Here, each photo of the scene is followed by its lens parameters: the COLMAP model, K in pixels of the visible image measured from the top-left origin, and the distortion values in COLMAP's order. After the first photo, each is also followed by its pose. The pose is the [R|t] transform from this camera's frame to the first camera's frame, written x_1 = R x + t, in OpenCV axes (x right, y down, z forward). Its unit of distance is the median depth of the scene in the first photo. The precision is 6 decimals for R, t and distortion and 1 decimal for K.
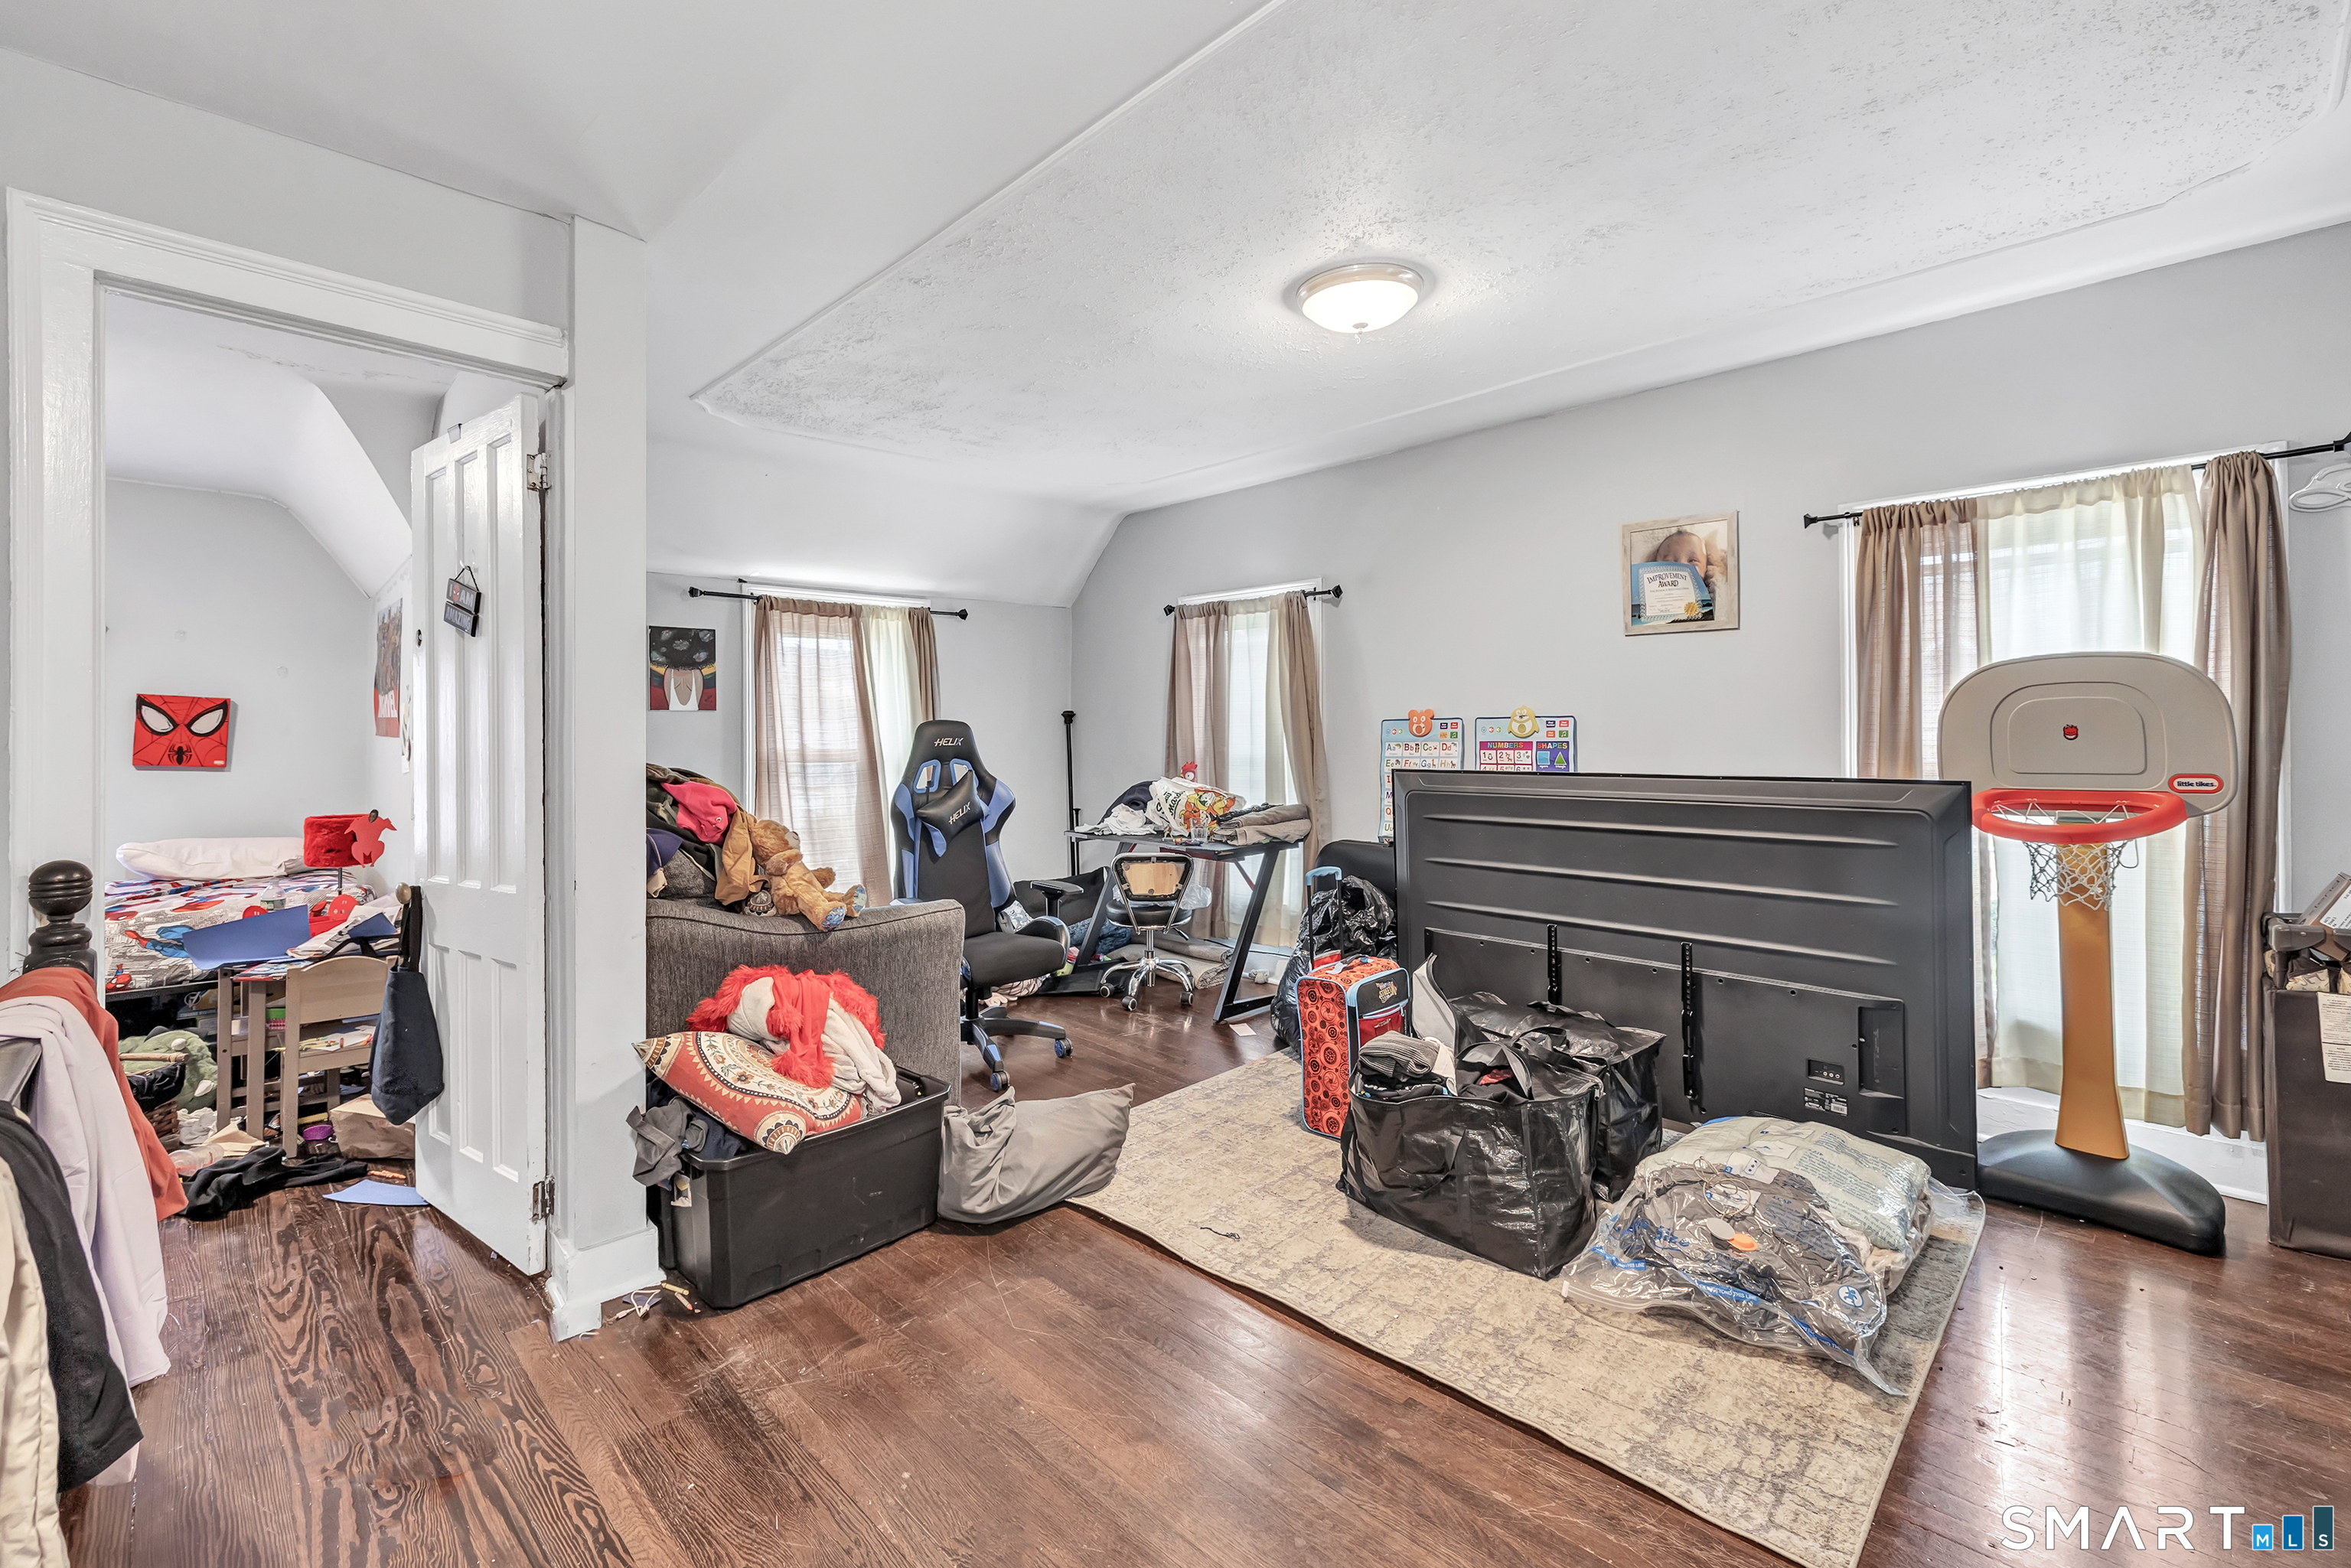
lens RADIAL K [[1055.5, 0, 1208.9], [0, 1055.5, 738.6], [0, 0, 1]] dist [-0.001140, -0.000215]
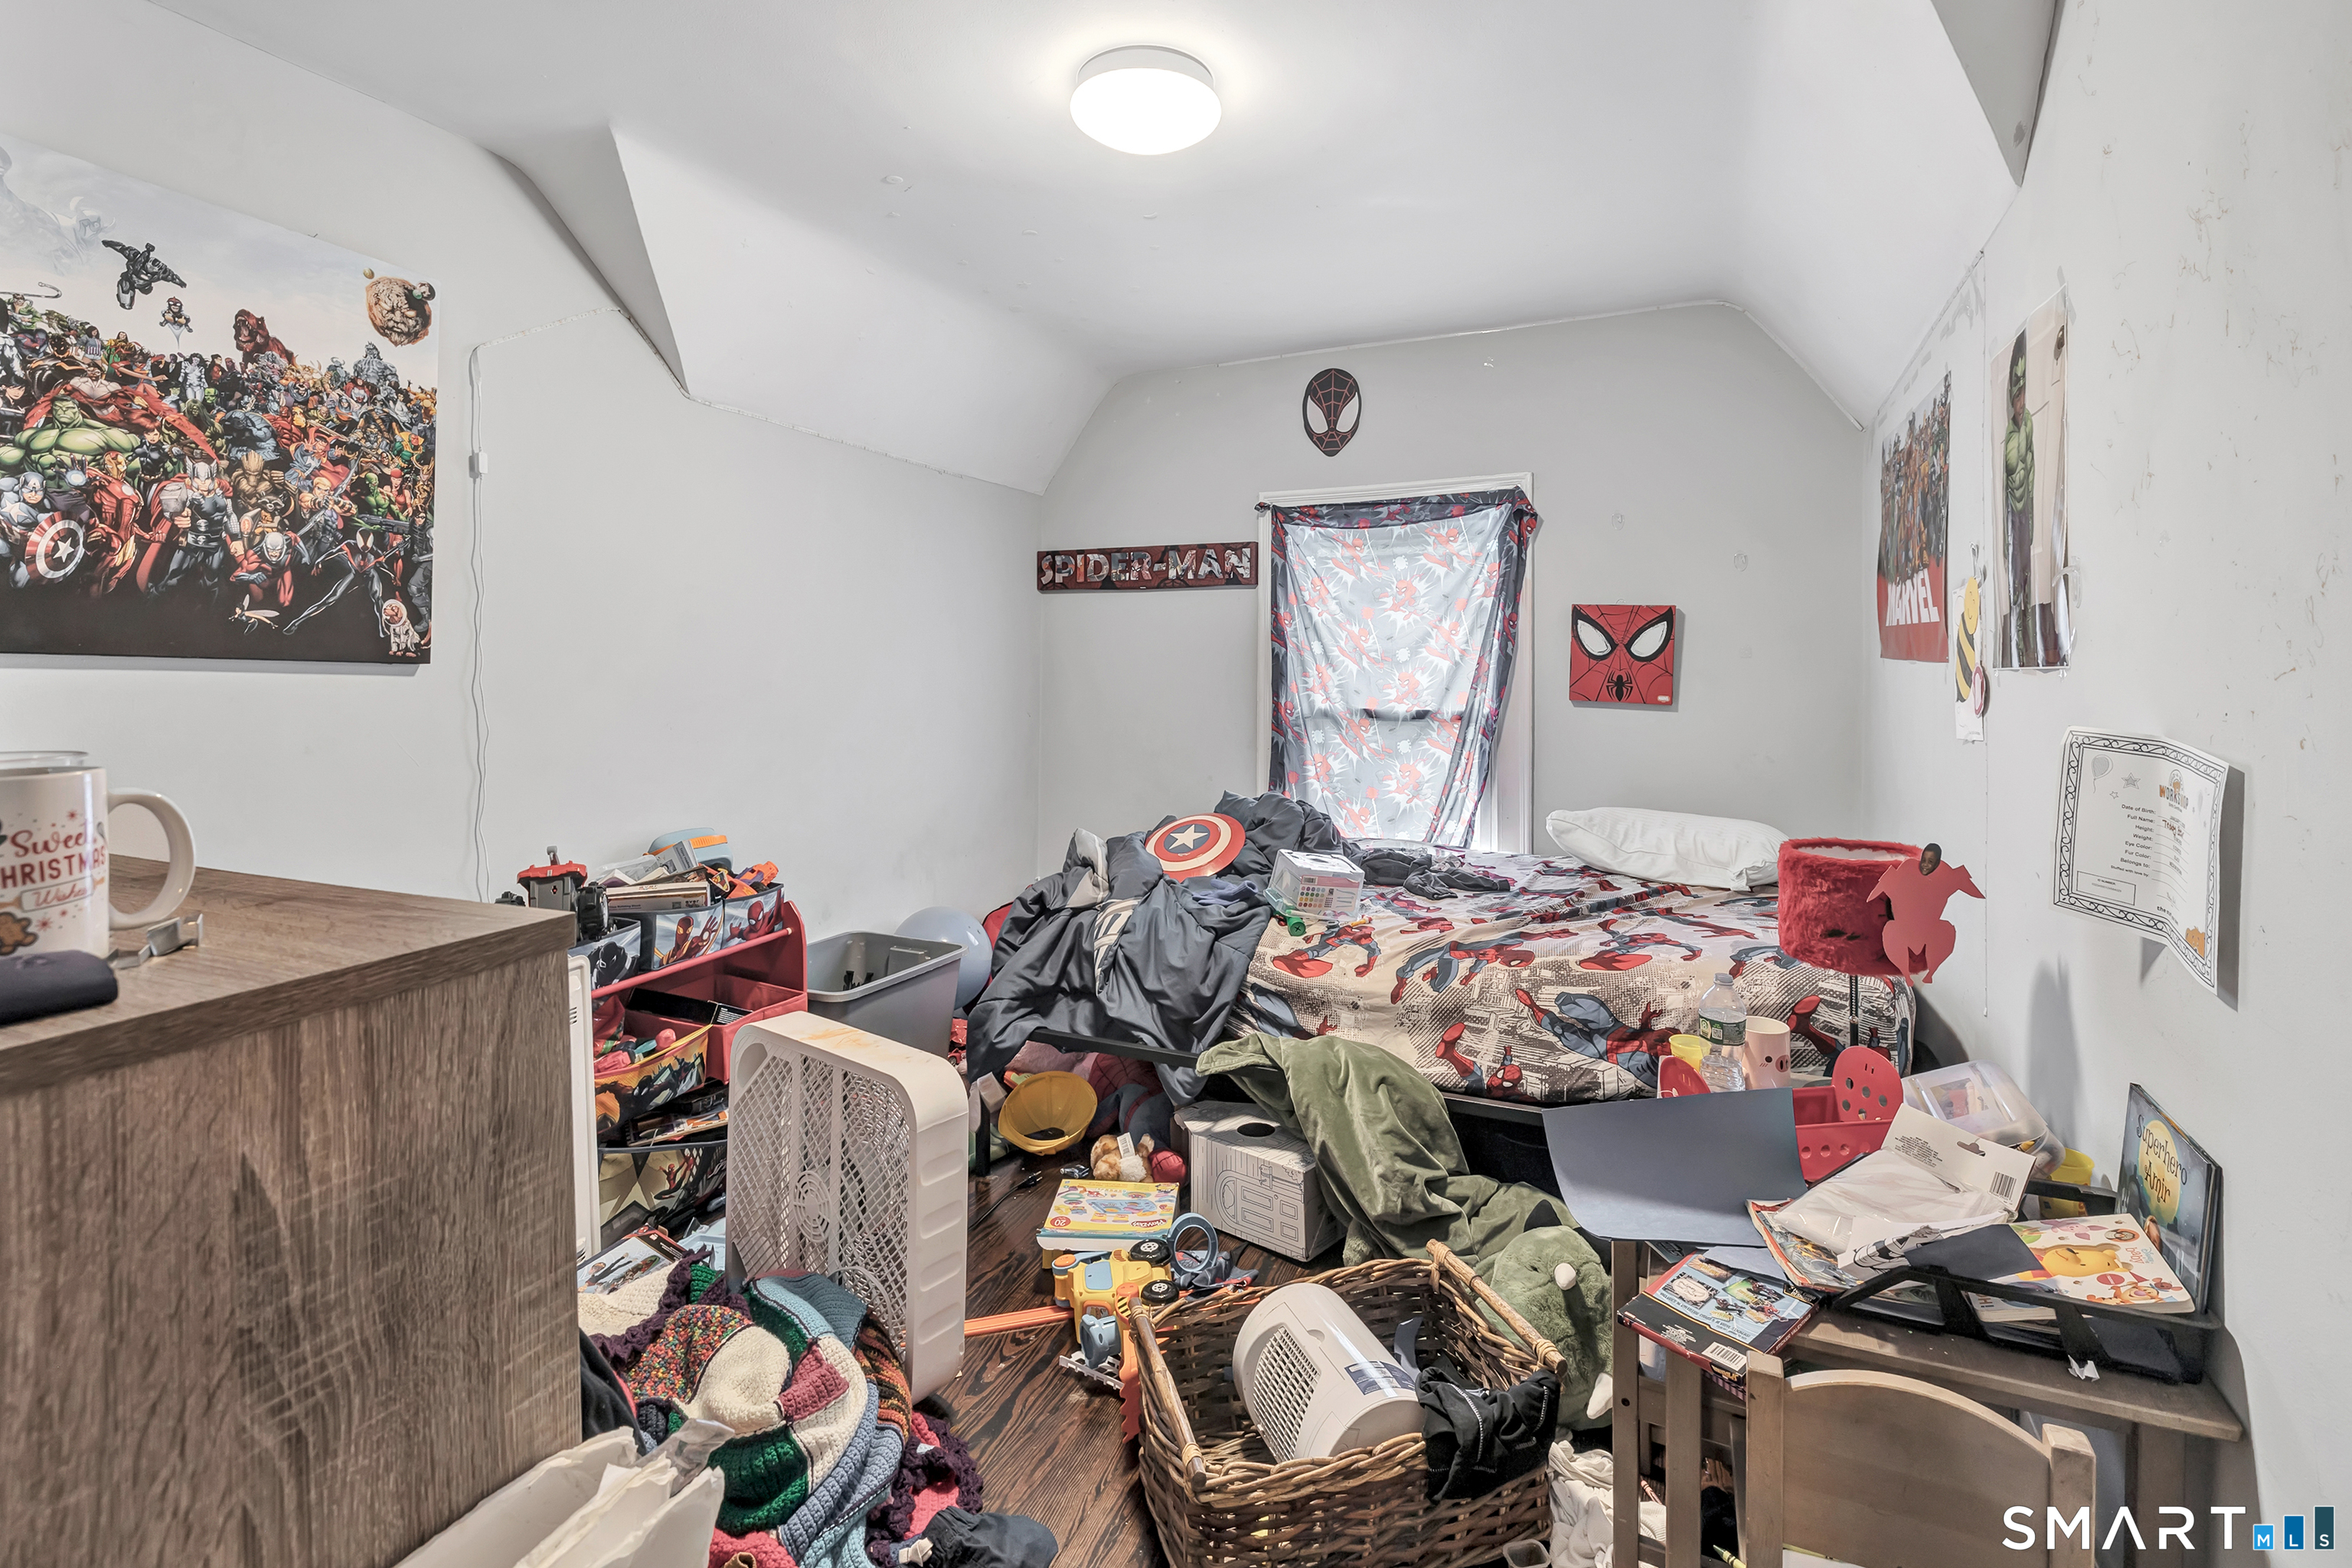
lens RADIAL K [[1021.4, 0, 1173.6], [0, 1021.4, 652.9], [0, 0, 1]] dist [-0.000710, -0.000084]
pose [[0.331006, -0.011474, -0.943559, -0.430104], [0.008328, 0.999923, -0.009238, -0.003898], [0.943592, -0.004800, 0.331076, 0.495438]]
